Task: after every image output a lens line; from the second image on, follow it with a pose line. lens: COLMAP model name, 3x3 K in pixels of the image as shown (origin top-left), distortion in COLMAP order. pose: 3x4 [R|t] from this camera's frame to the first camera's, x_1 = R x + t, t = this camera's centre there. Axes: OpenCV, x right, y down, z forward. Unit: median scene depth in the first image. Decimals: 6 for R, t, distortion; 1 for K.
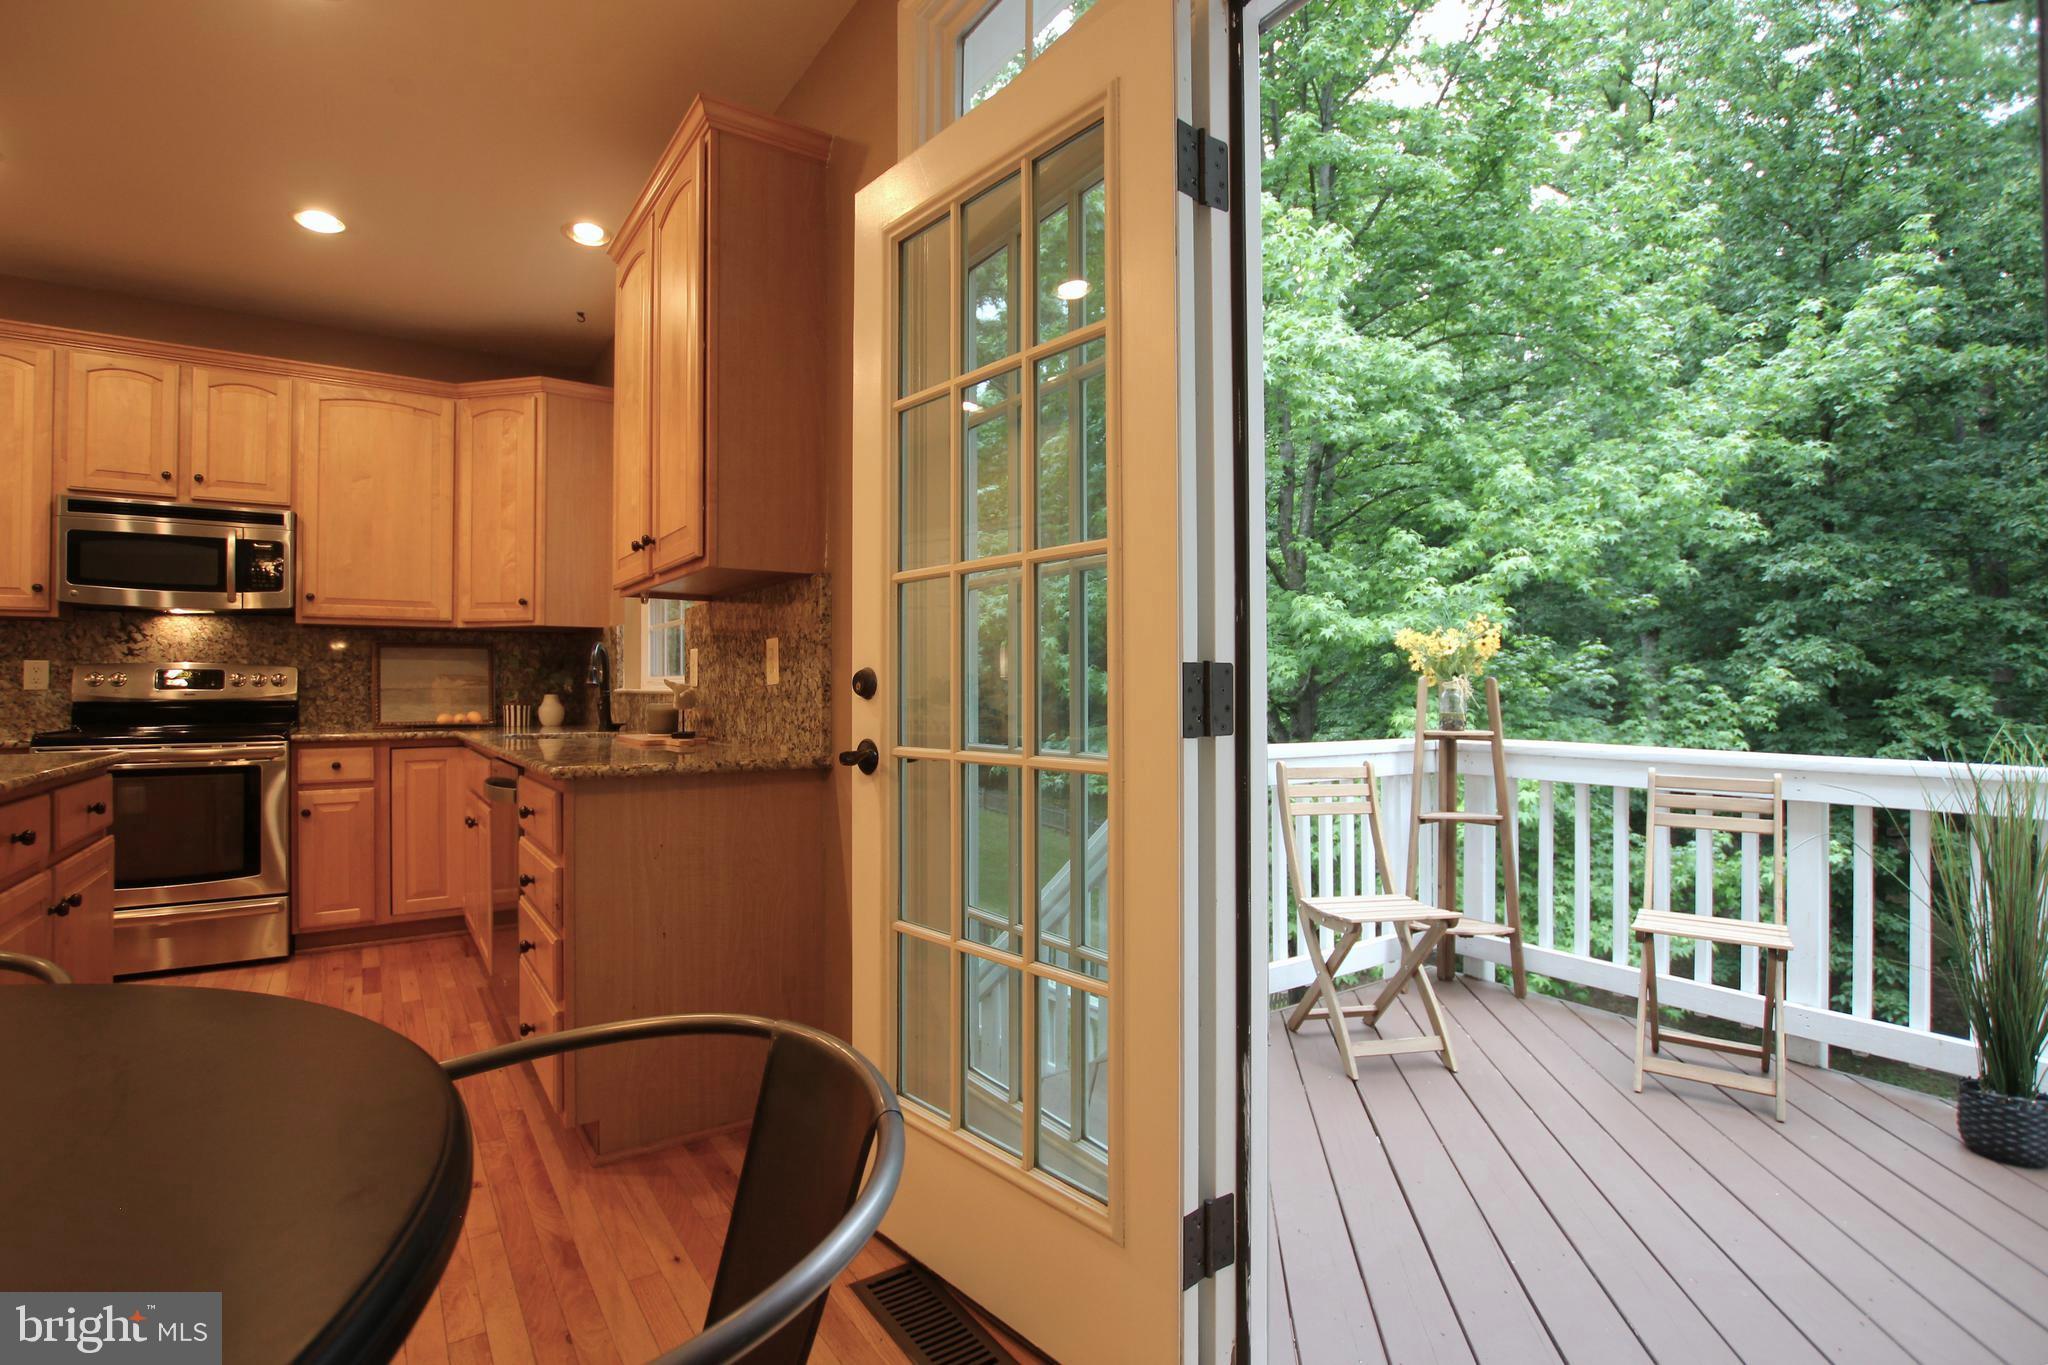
lens RADIAL K [[961.9, 0, 1011.0], [0, 961.9, 675.8], [0, 0, 1]] dist [-0.027291, 0.001198]
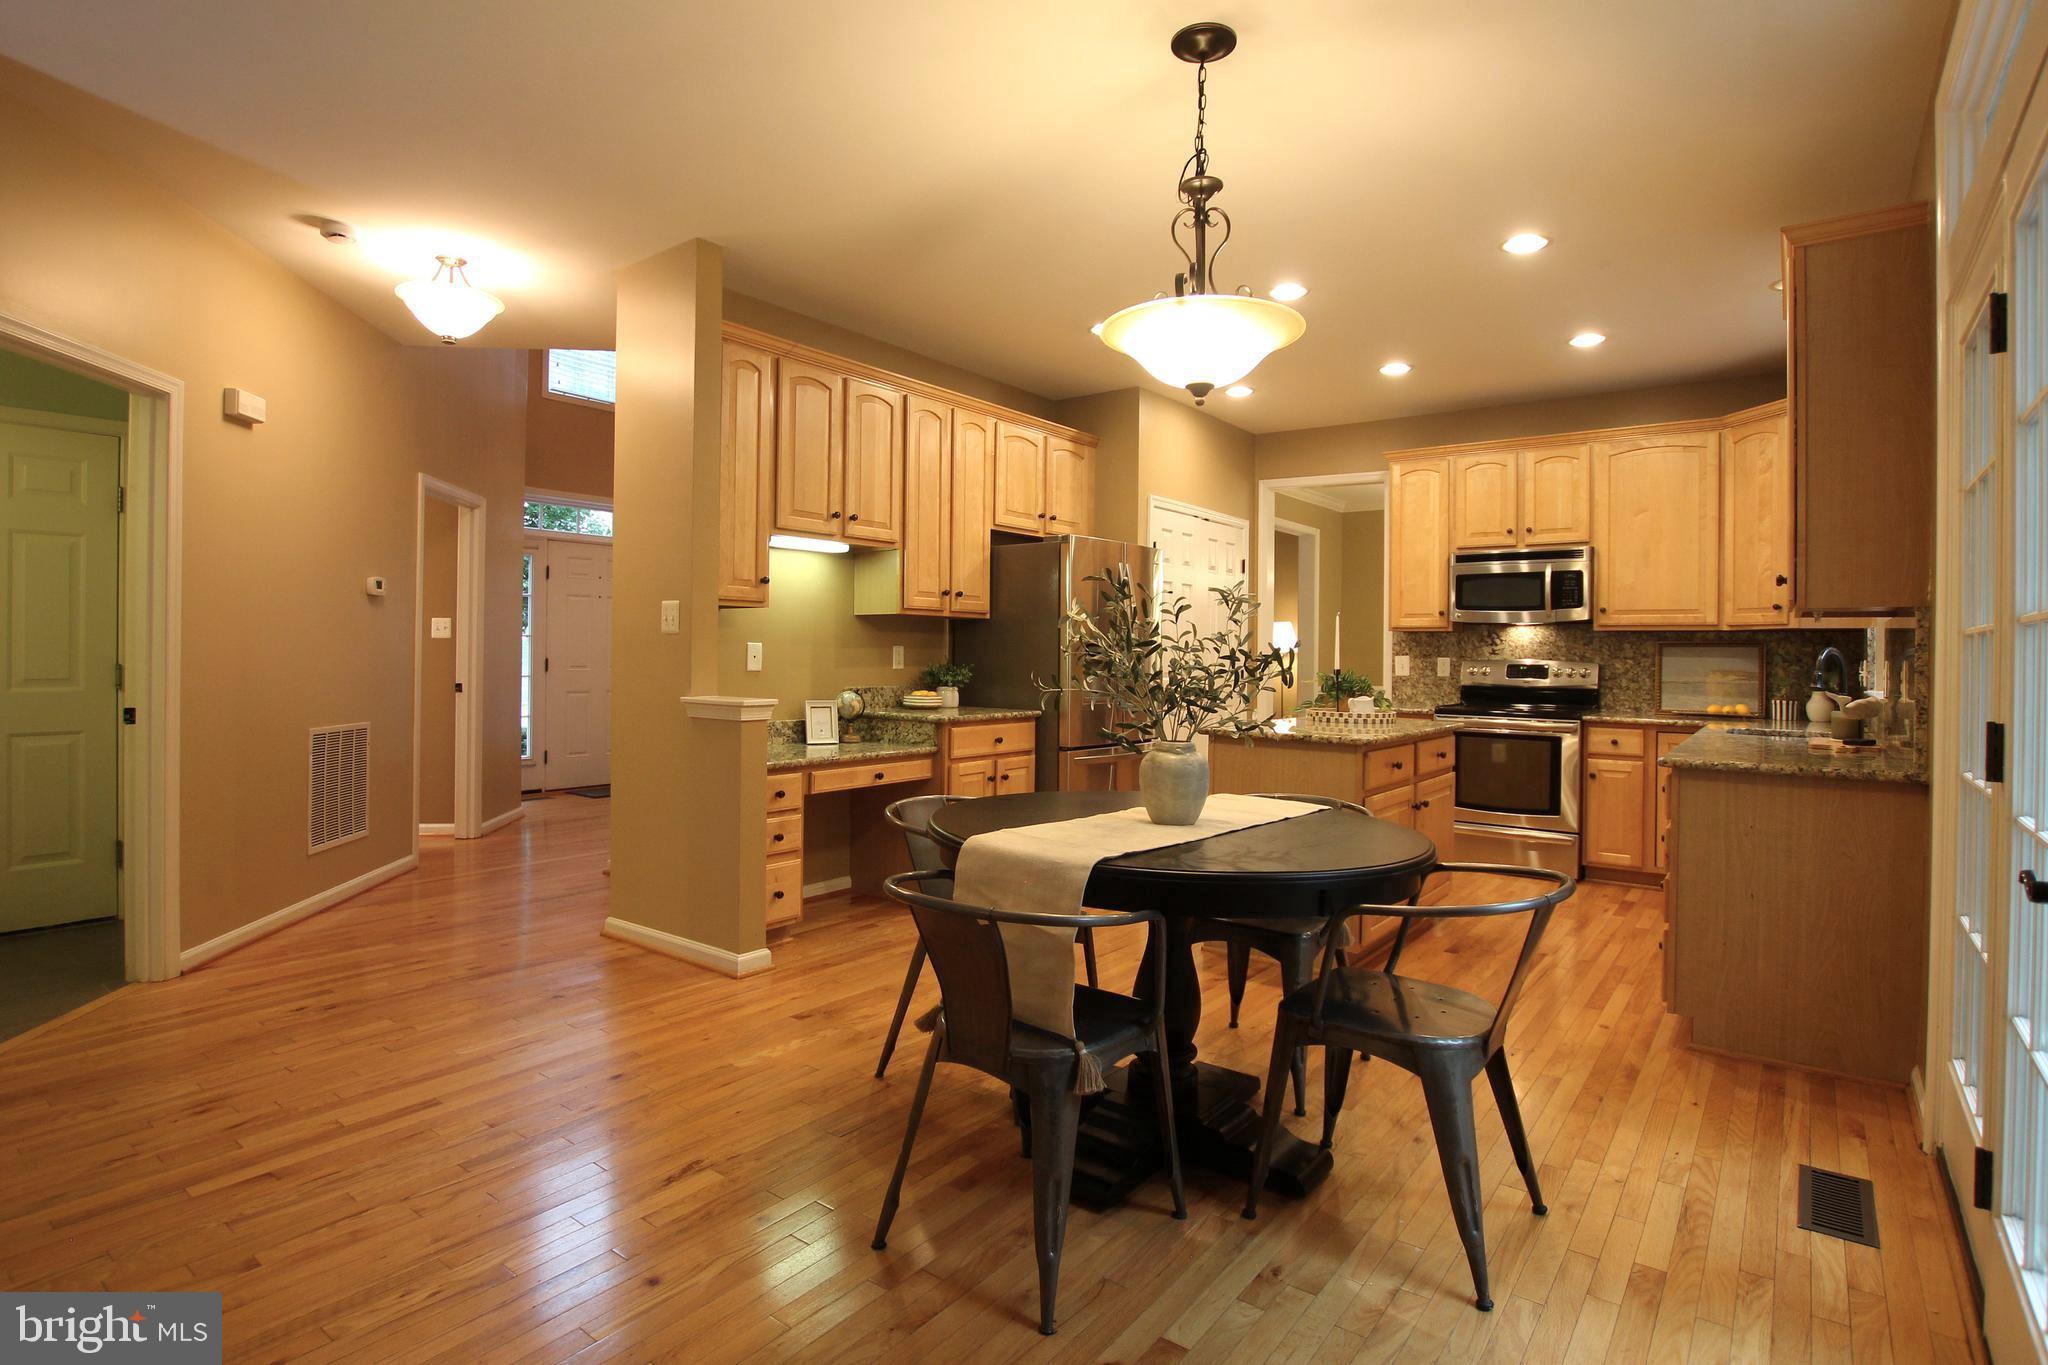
lens RADIAL K [[1044.3, 0, 1022.4], [0, 1044.3, 648.9], [0, 0, 1]] dist [-0.020746, 0.000015]
pose [[0.321038, 0.005753, -0.947049, 0.357340], [0.000202, 0.999981, 0.006143, -0.039930], [0.947066, -0.002163, 0.321031, -0.212293]]
